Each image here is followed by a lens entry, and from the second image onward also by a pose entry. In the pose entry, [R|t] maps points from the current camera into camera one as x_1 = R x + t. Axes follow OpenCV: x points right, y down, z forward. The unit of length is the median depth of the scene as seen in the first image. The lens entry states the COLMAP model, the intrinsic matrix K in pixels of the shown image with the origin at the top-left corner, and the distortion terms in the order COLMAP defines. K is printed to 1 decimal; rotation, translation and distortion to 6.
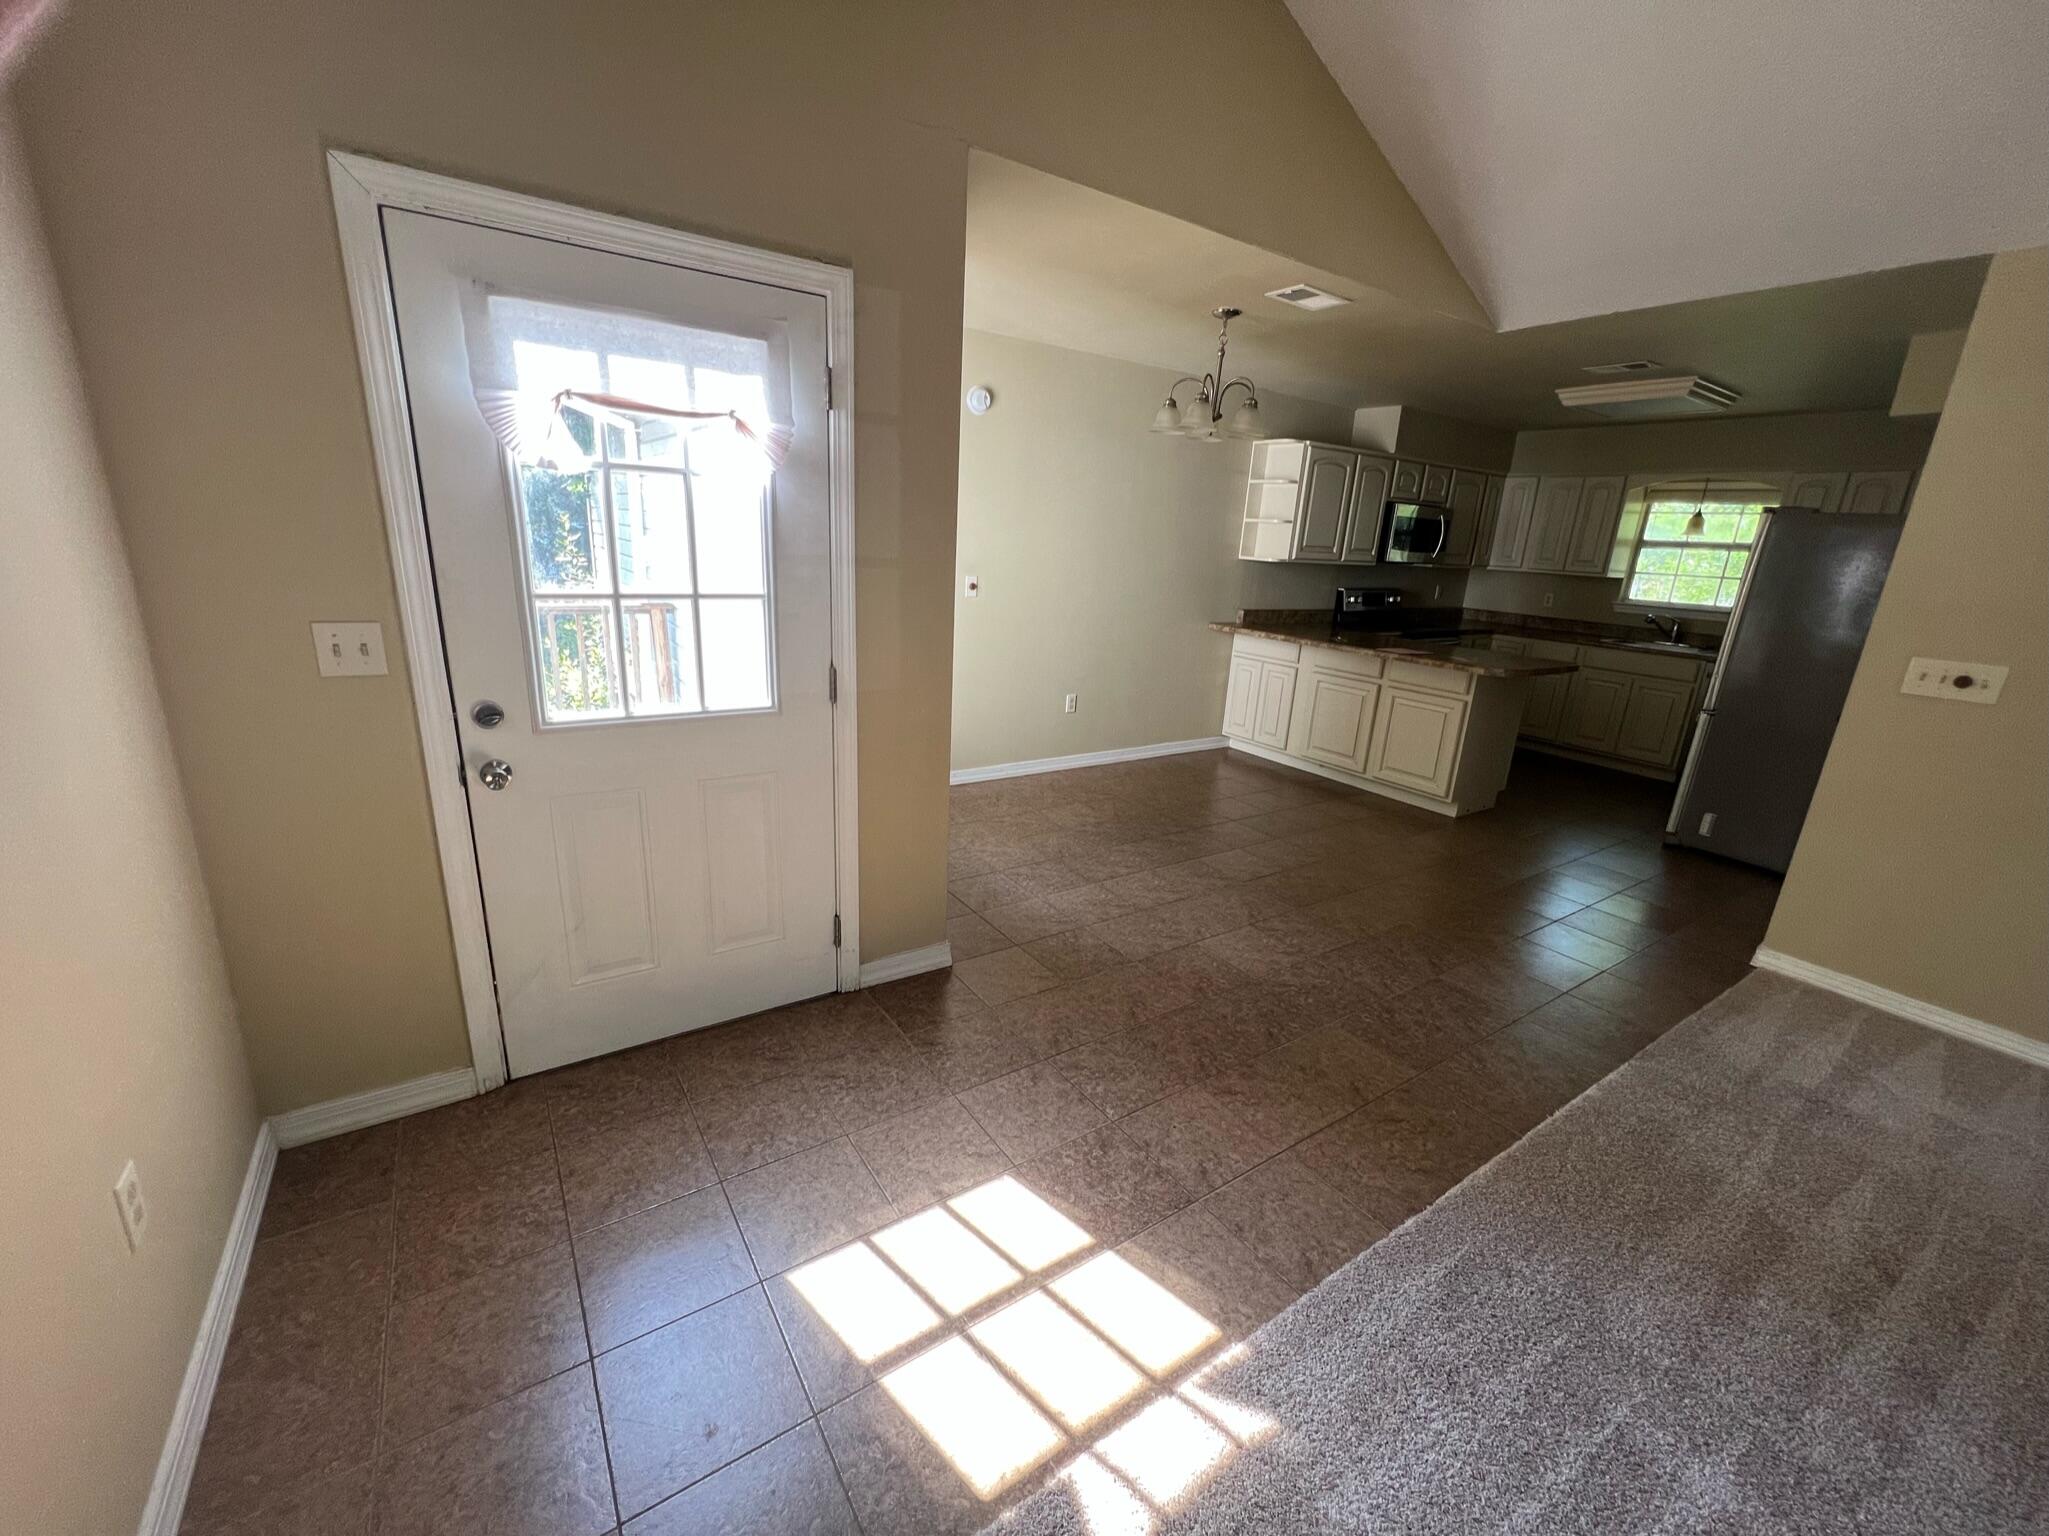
lens RADIAL K [[825.3, 0, 1019.0], [0, 825.3, 775.2], [0, 0, 1]] dist [-0.005581, 0.001385]
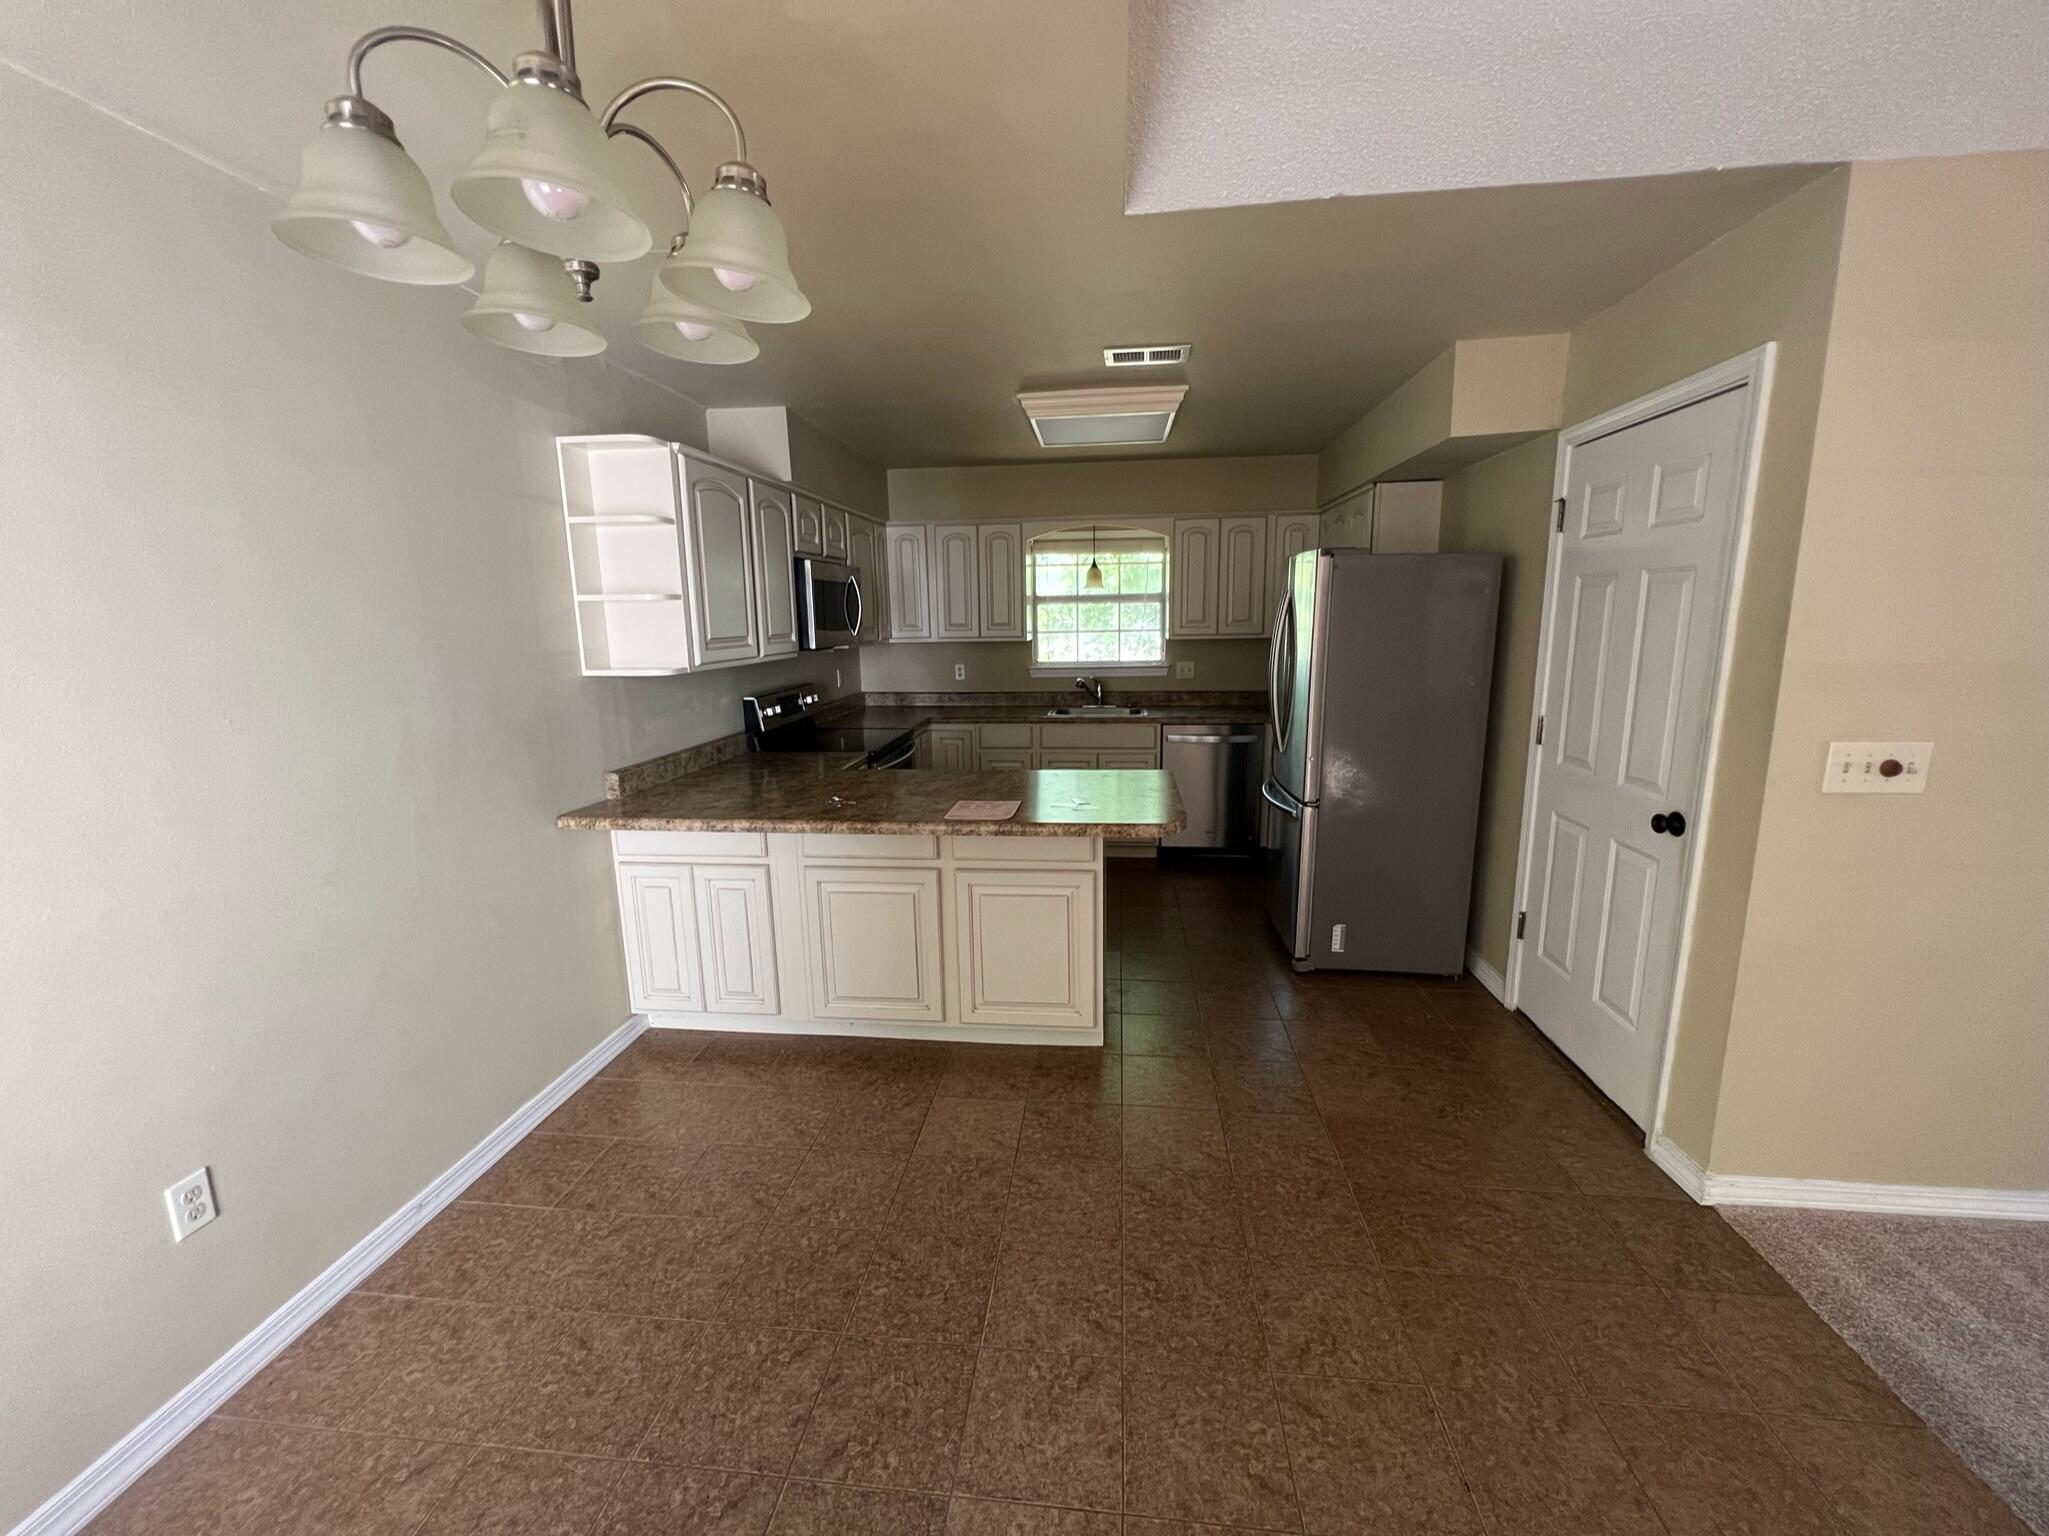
lens RADIAL K [[825.3, 0, 1026.4], [0, 825.3, 769.3], [0, 0, 1]] dist [-0.005581, 0.001385]
pose [[0.643339, -0.204409, 0.737789, 0.063590], [0.264816, 0.963624, 0.036063, -0.154446], [-0.718323, 0.172177, 0.674067, 0.483775]]
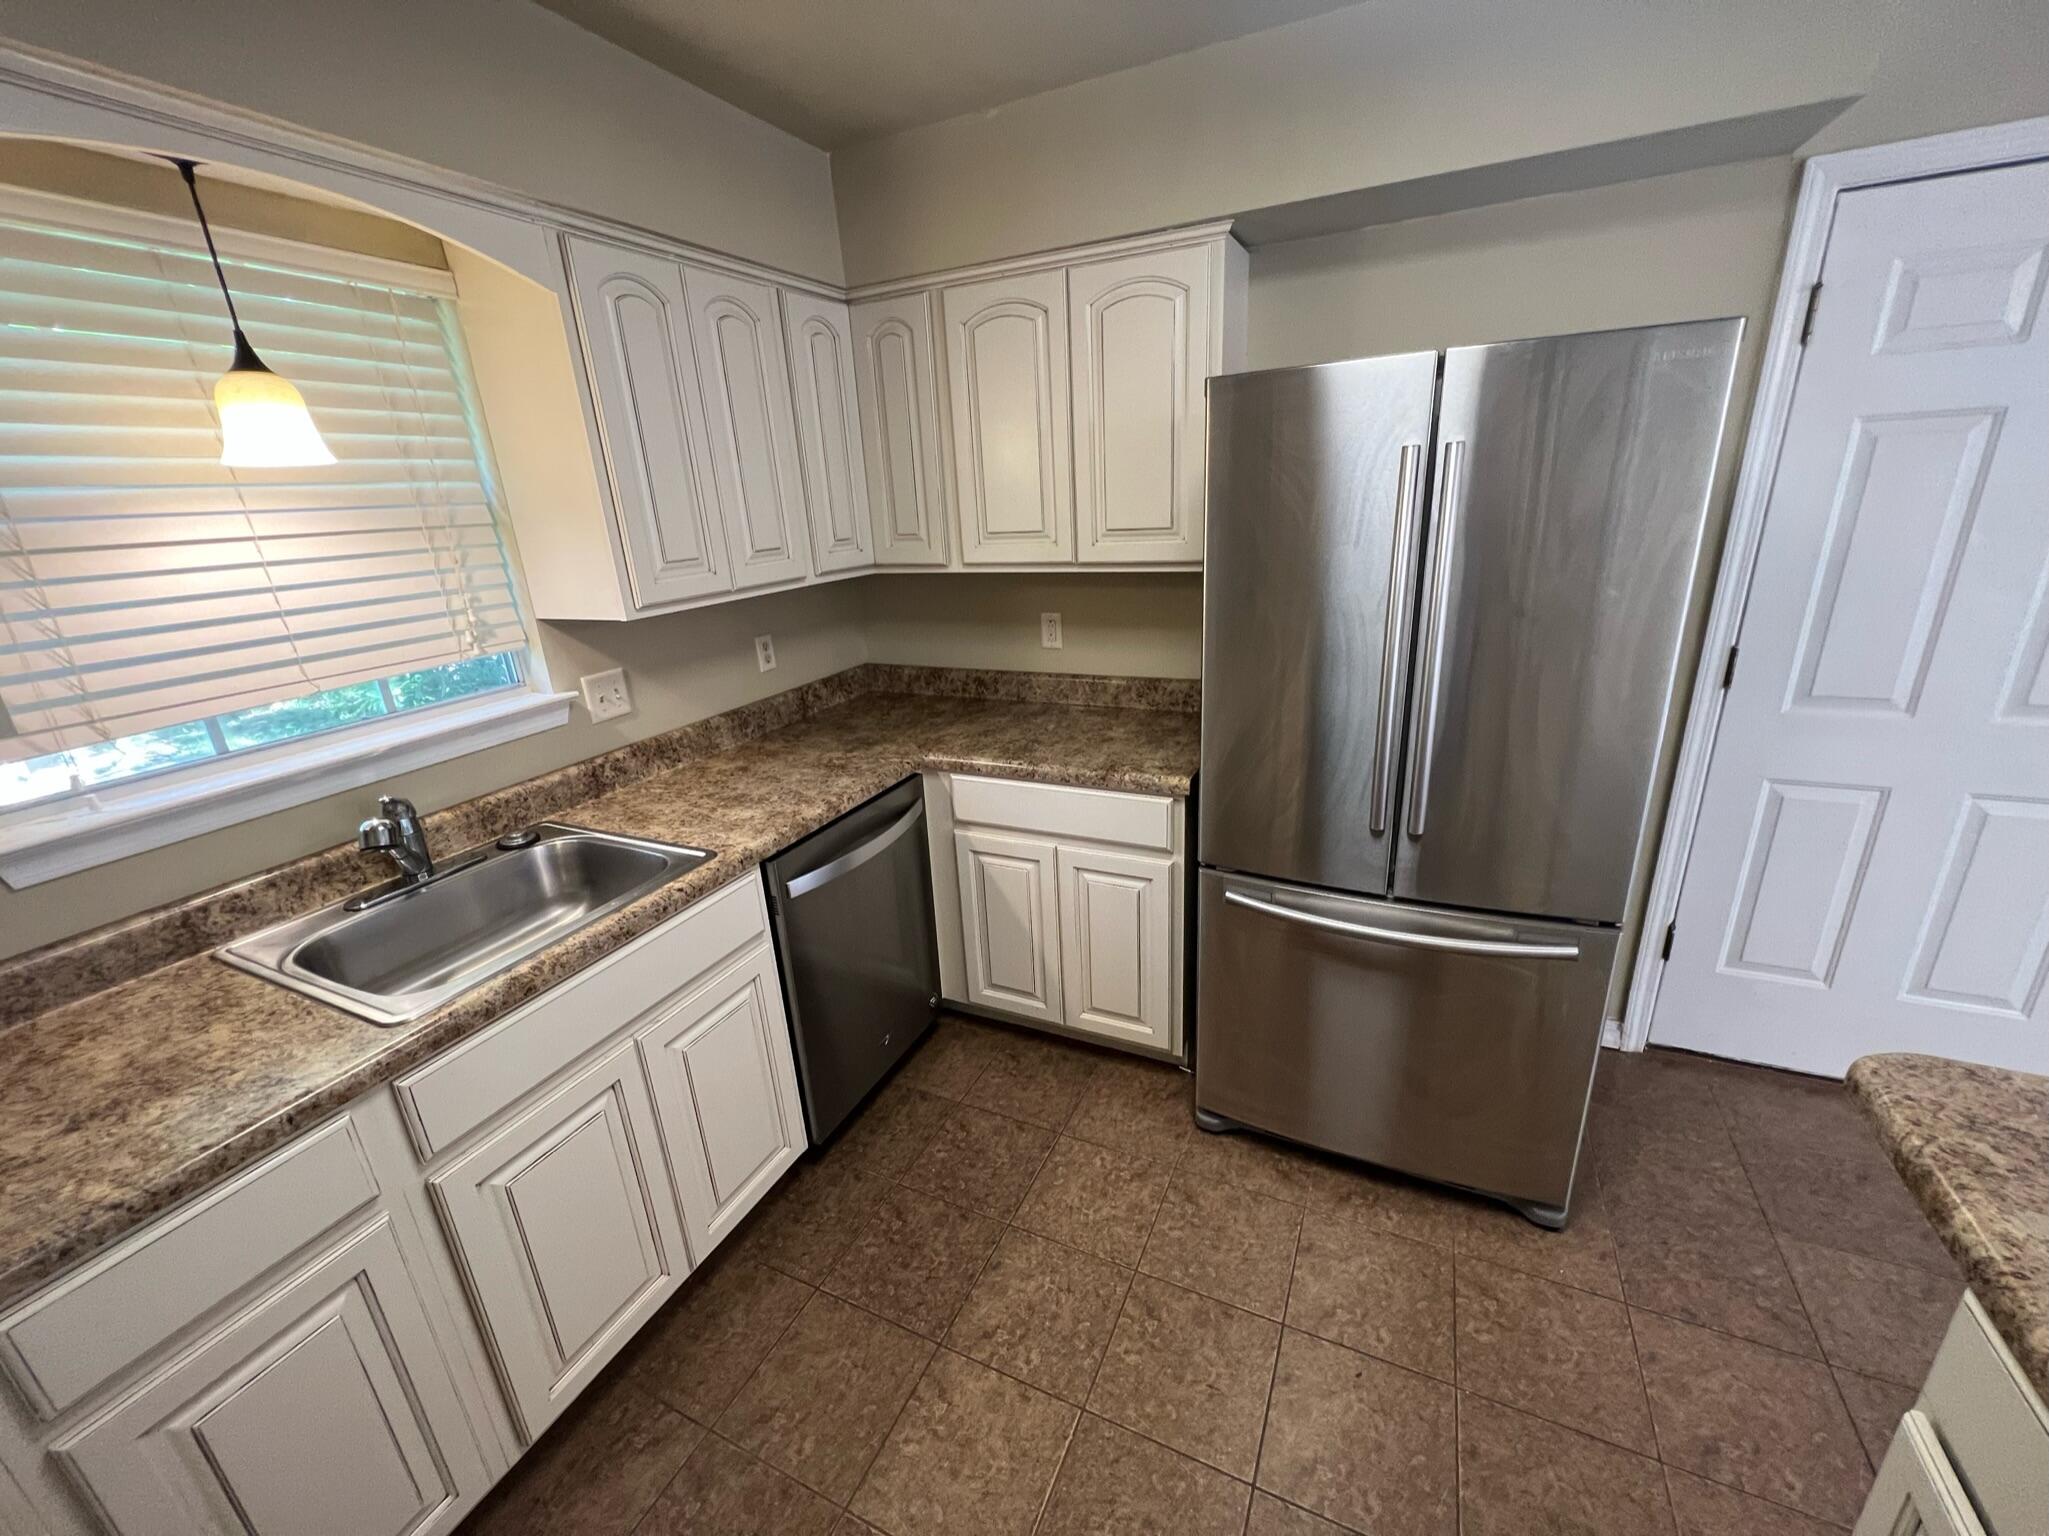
lens RADIAL K [[825.3, 0, 1032.7], [0, 825.3, 769.9], [0, 0, 1]] dist [-0.005581, 0.001385]
pose [[-0.513656, -0.301083, 0.803434, 0.513913], [0.268630, 0.832894, 0.483866, -0.278947], [-0.814859, 0.464368, -0.346941, 0.962413]]
